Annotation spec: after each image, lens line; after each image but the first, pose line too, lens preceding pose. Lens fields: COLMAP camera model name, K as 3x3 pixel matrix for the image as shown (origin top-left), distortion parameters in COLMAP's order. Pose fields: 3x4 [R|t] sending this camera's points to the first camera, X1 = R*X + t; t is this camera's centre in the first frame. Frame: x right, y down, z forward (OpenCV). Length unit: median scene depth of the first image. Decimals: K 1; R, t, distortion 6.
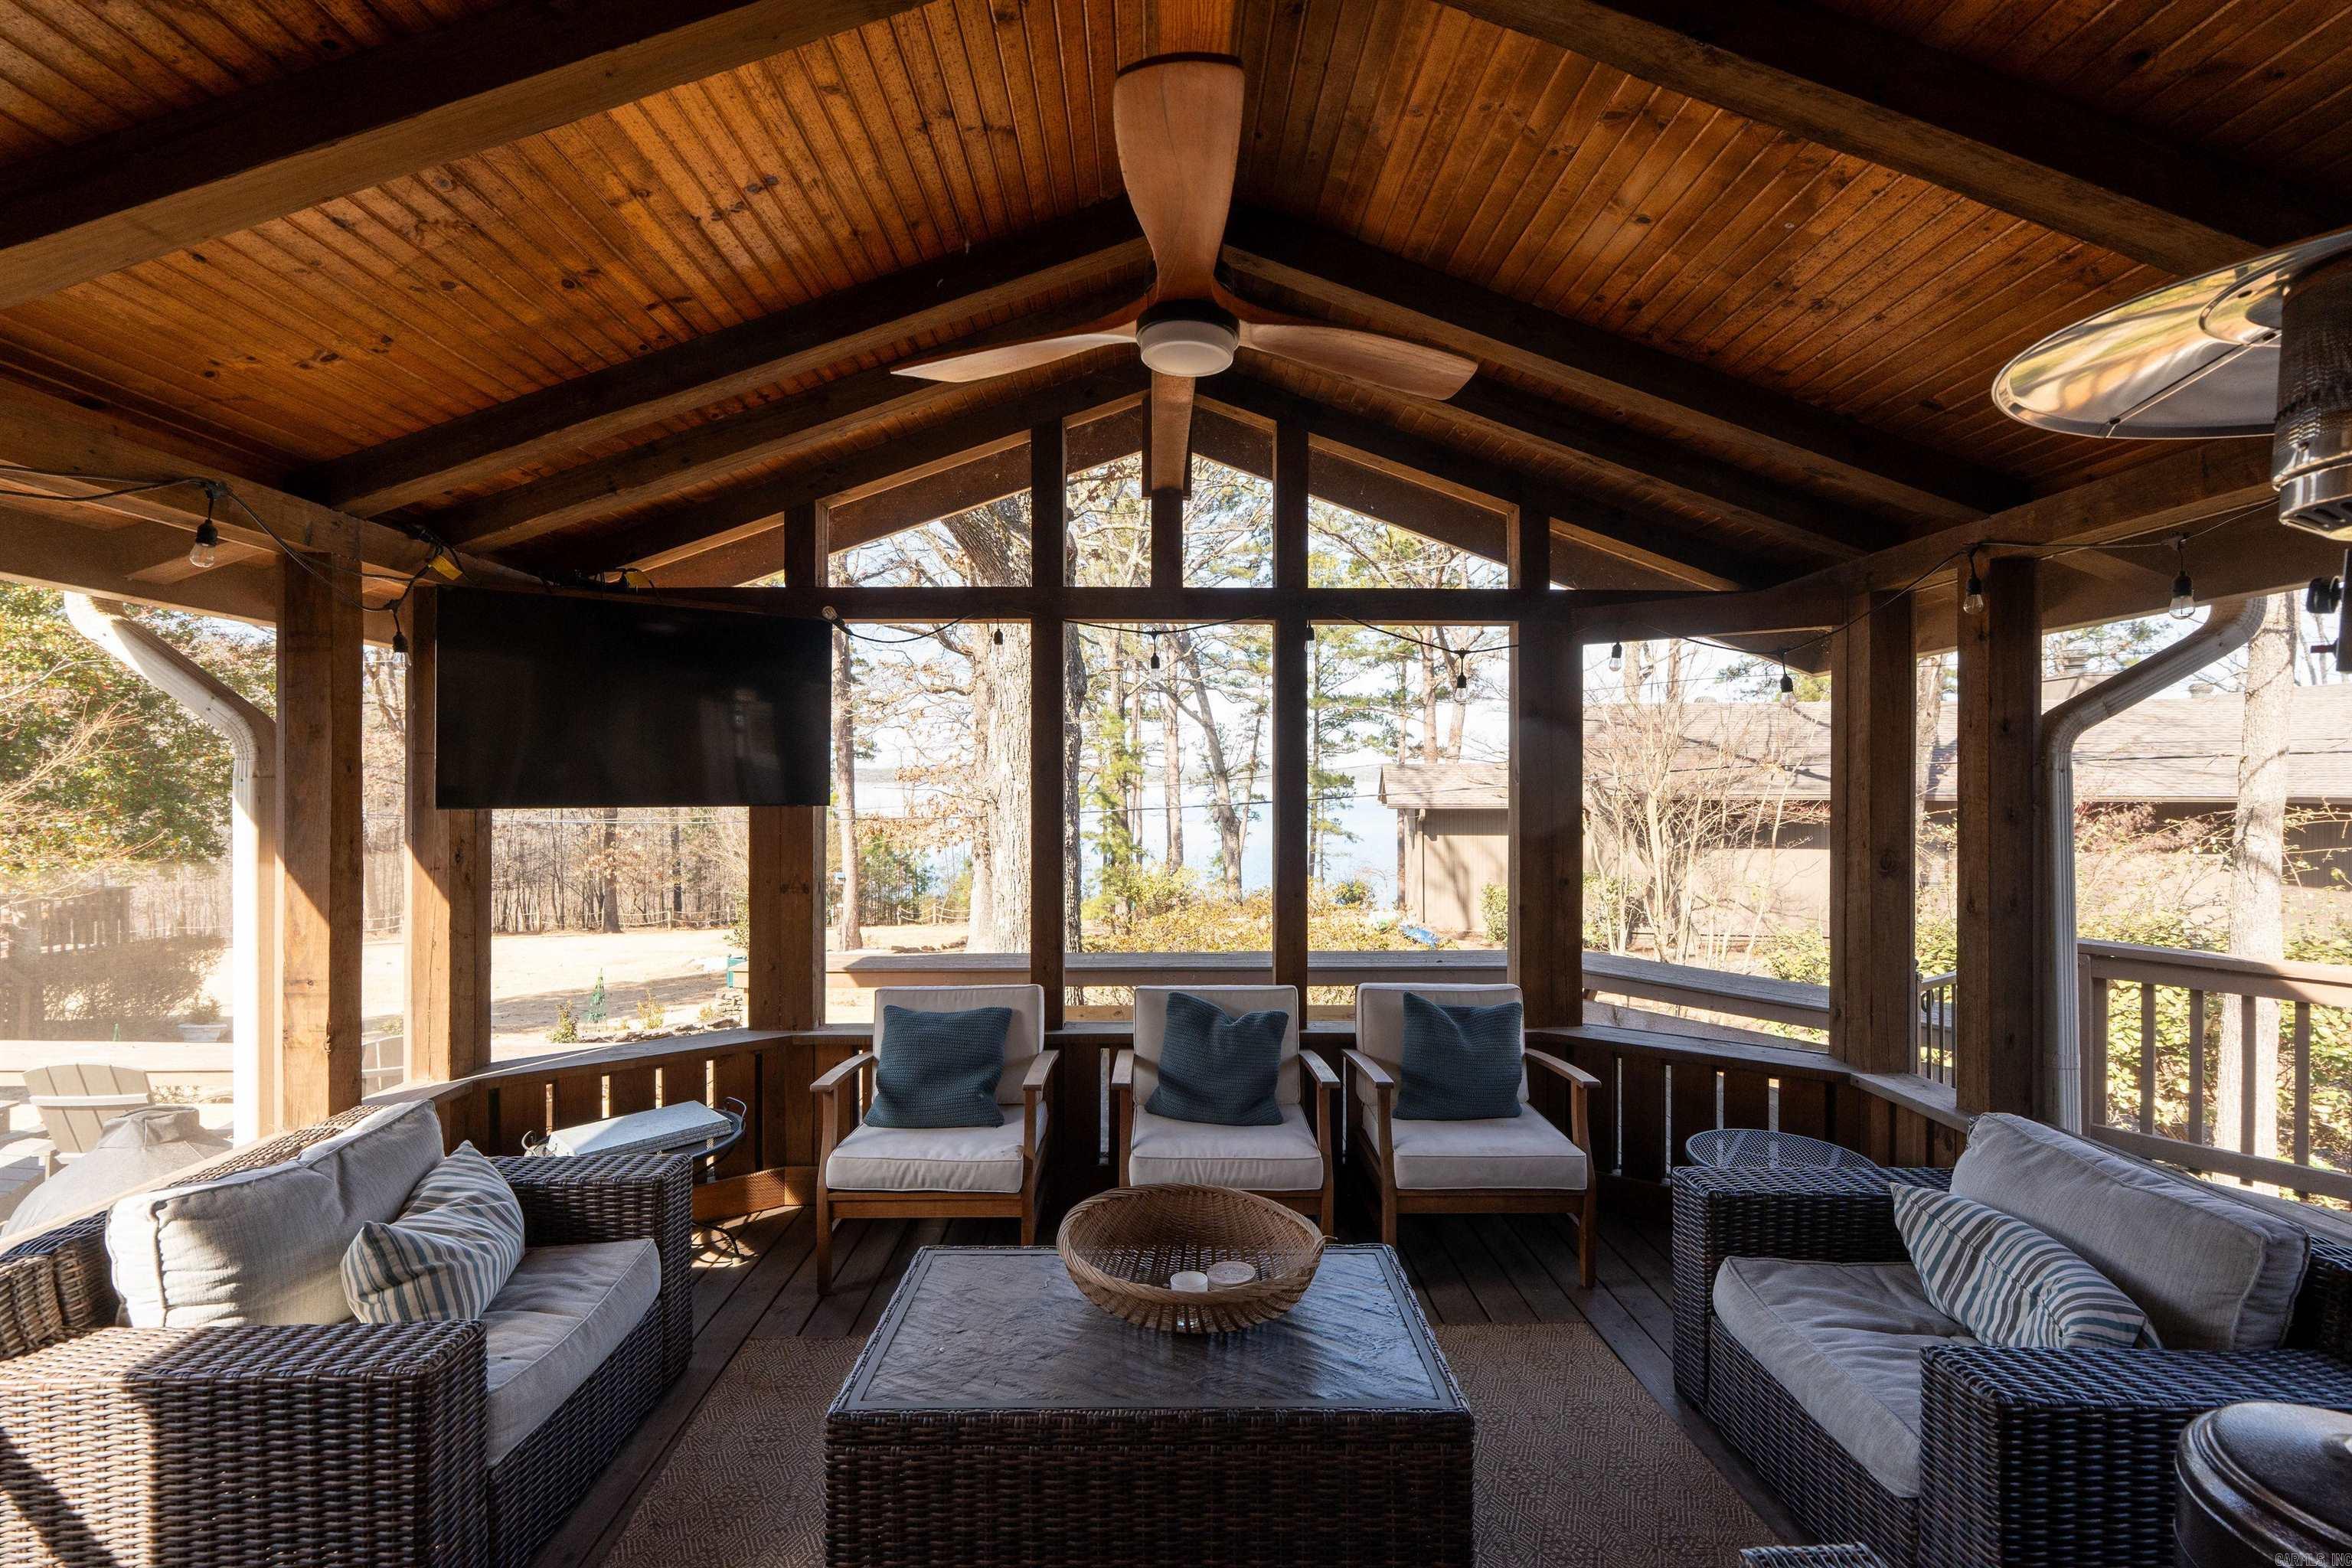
lens RADIAL K [[1058.5, 0, 1153.9], [0, 1058.5, 783.0], [0, 0, 1]] dist [-0.005301, 0.002797]
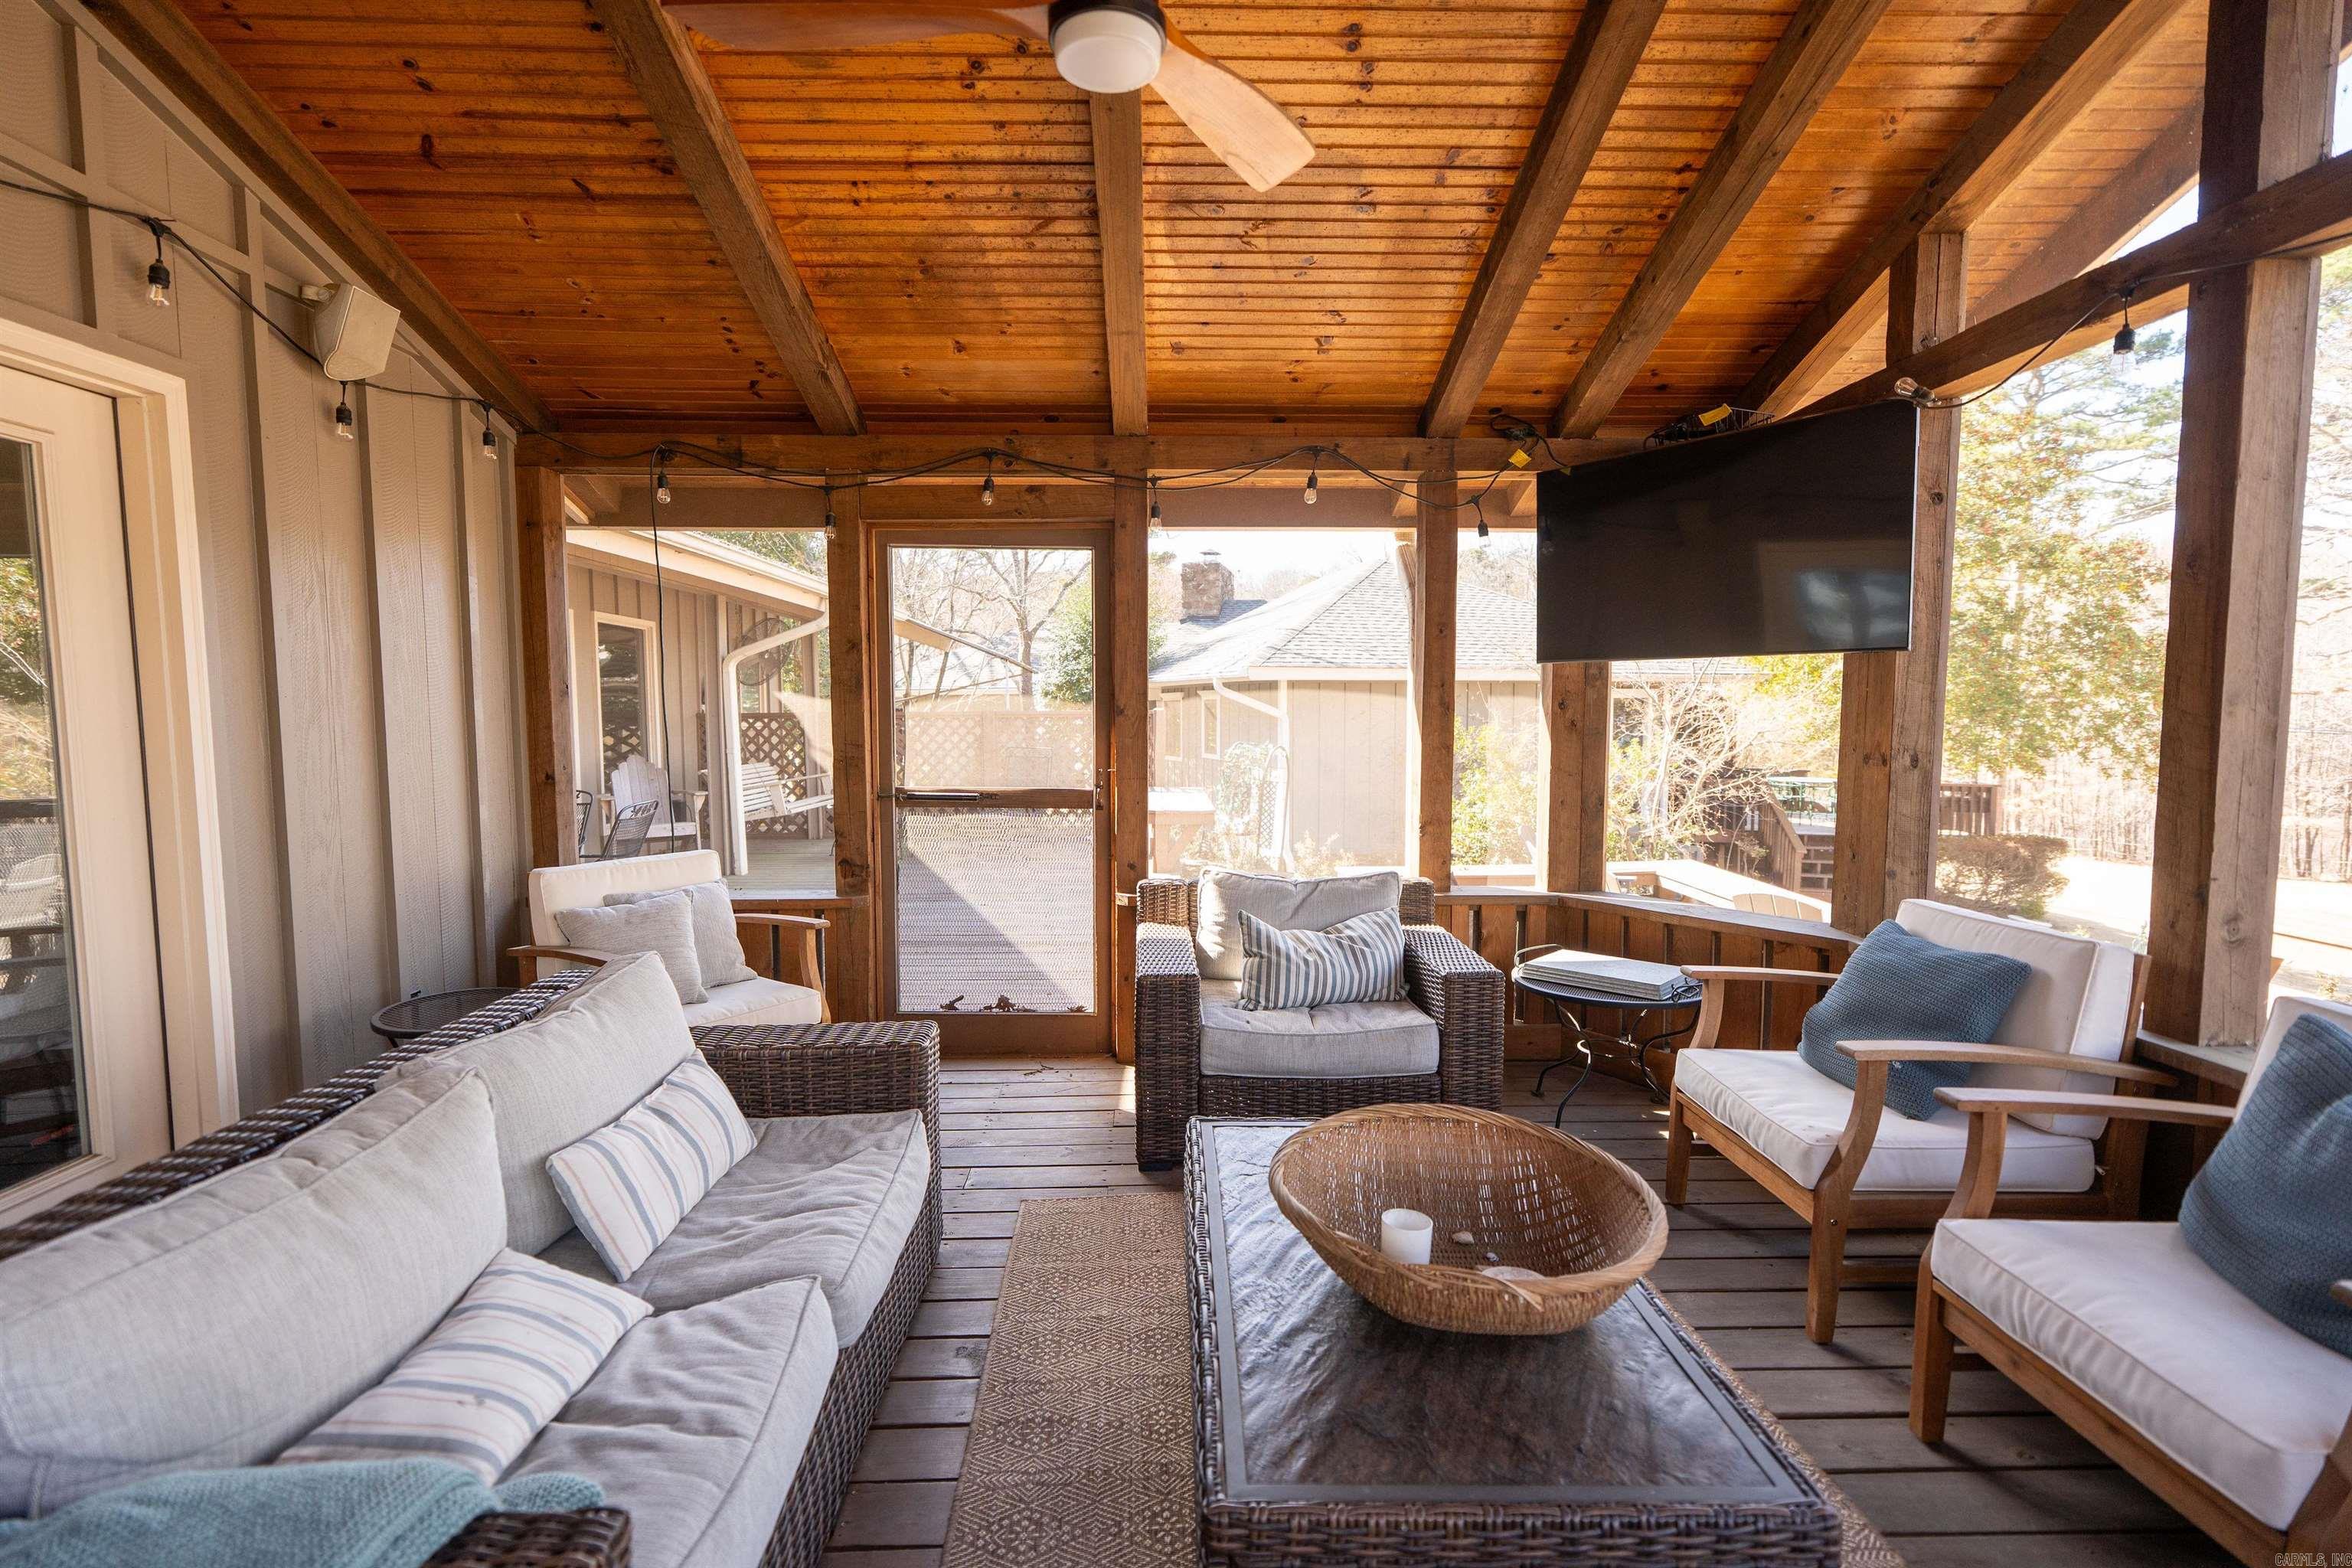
lens RADIAL K [[1058.5, 0, 1171.4], [0, 1058.5, 786.2], [0, 0, 1]] dist [-0.005301, 0.002797]
pose [[-0.008540, 0.077035, -0.996992, 0.527828], [-0.004730, 0.997014, 0.077078, 0.075022], [0.999952, 0.005374, -0.008151, 0.578609]]
